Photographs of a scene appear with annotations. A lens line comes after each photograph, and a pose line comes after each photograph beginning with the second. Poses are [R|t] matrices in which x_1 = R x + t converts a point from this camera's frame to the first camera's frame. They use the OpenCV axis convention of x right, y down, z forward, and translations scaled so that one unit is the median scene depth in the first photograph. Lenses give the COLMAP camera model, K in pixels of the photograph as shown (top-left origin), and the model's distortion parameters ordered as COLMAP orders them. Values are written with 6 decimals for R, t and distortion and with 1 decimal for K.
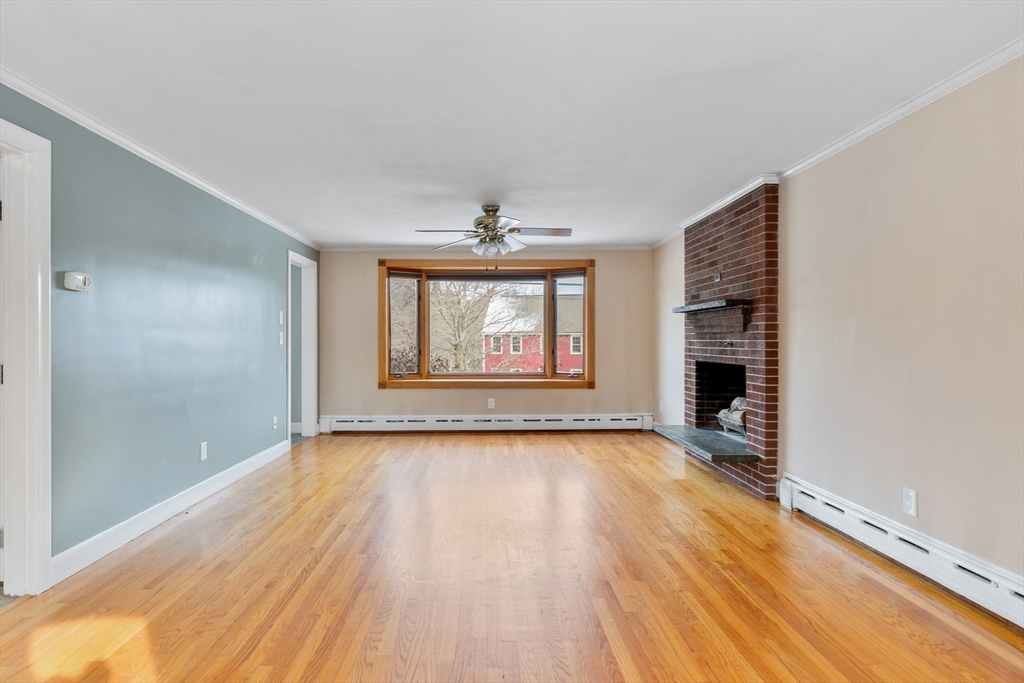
lens RADIAL K [[579.3, 0, 502.2], [0, 579.3, 339.9], [0, 0, 1]] dist [0.013495, -0.000039]
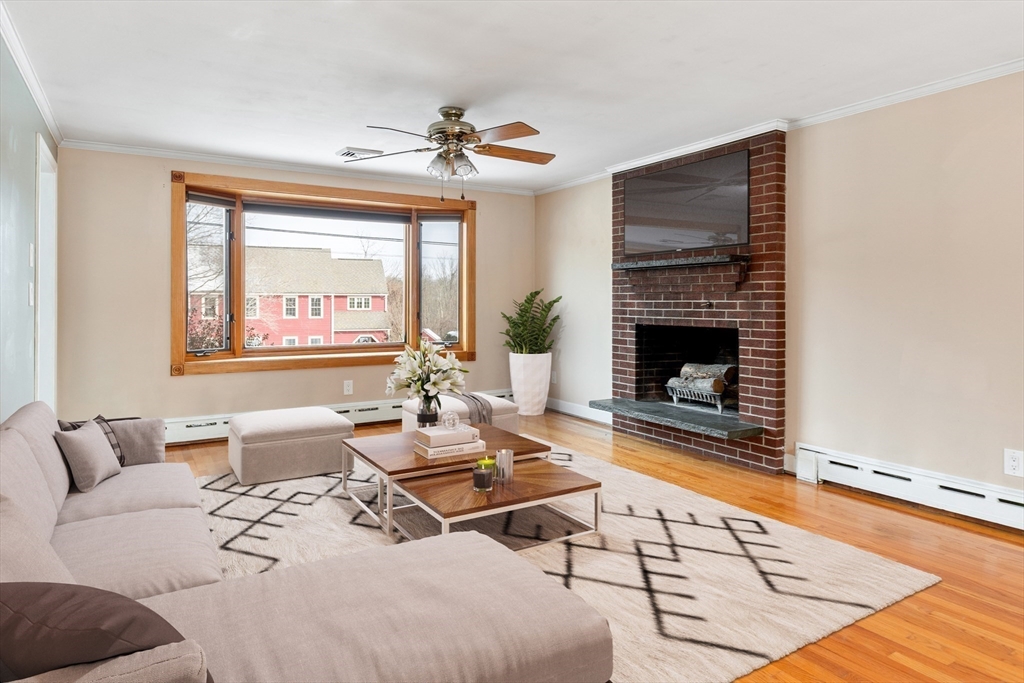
lens RADIAL K [[633.1, 0, 530.5], [0, 633.1, 299.3], [0, 0, 1]] dist [0.008851, -0.004336]
pose [[0.856463, 0.006036, 0.516174, -0.285577], [-0.003610, 0.999977, -0.005704, 0.004167], [-0.516196, 0.003022, 0.856465, 0.249950]]
